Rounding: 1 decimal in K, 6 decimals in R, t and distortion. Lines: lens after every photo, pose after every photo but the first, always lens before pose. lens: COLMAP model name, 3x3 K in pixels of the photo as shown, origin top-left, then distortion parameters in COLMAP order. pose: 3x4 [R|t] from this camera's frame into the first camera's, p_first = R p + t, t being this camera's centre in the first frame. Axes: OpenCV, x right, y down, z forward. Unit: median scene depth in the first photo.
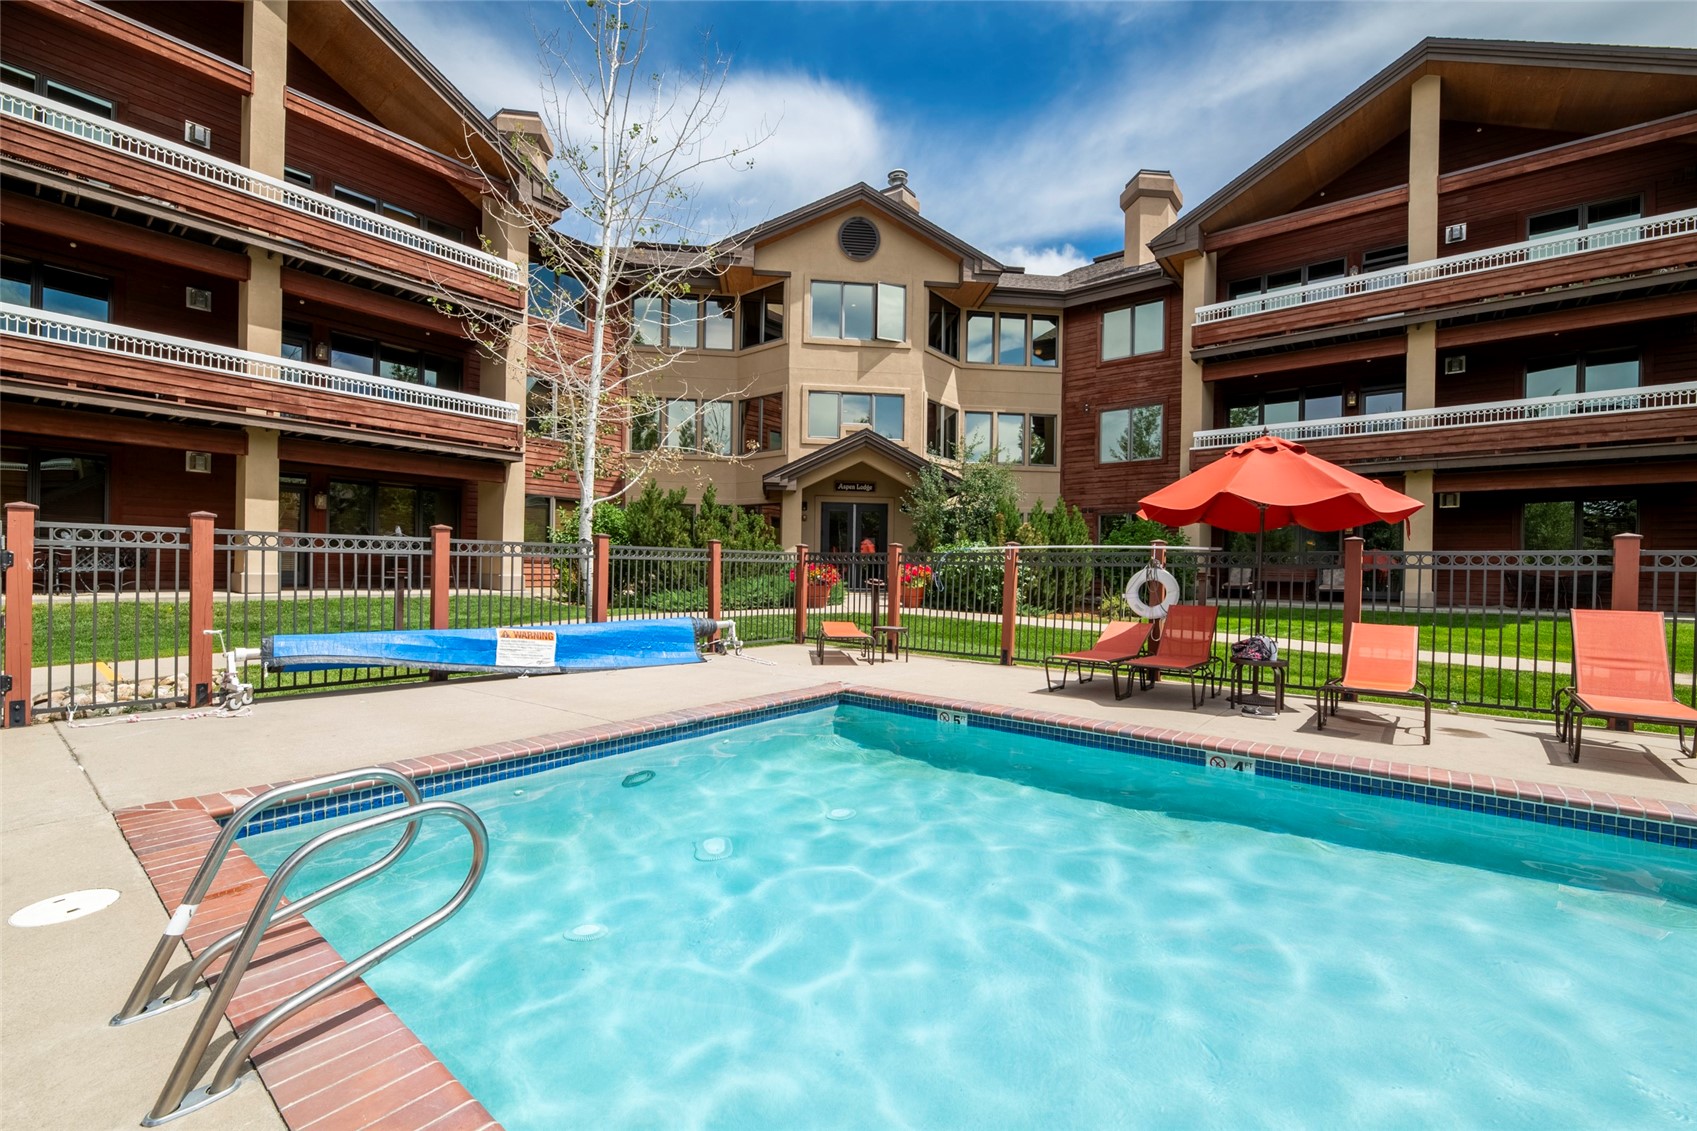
lens RADIAL K [[707.4, 0, 848.5], [0, 707.4, 565.5], [0, 0, 1]] dist [0.000520, -0.000004]
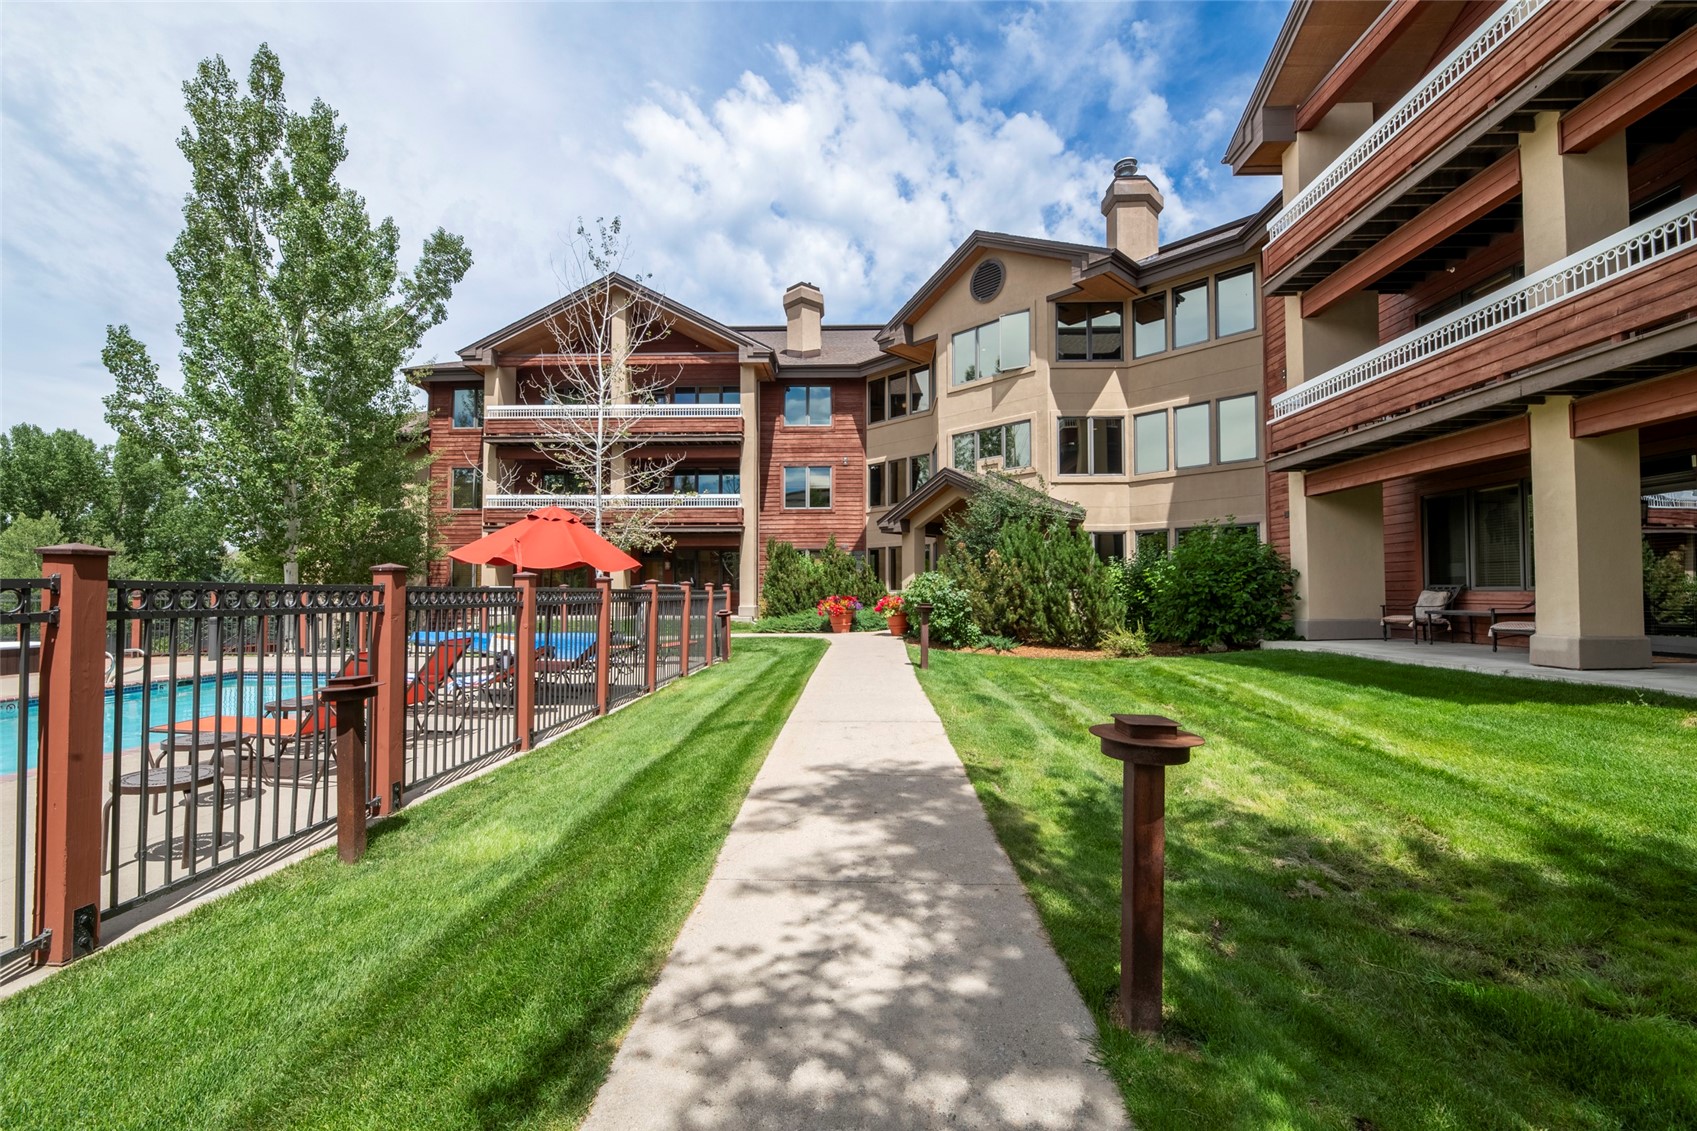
lens RADIAL K [[707.4, 0, 848.5], [0, 707.4, 565.5], [0, 0, 1]] dist [0.000520, -0.000004]
pose [[0.604253, -0.052238, -0.795078, 0.698841], [0.014097, 0.998393, -0.054882, 0.009584], [0.796668, 0.021954, 0.604018, 0.221400]]
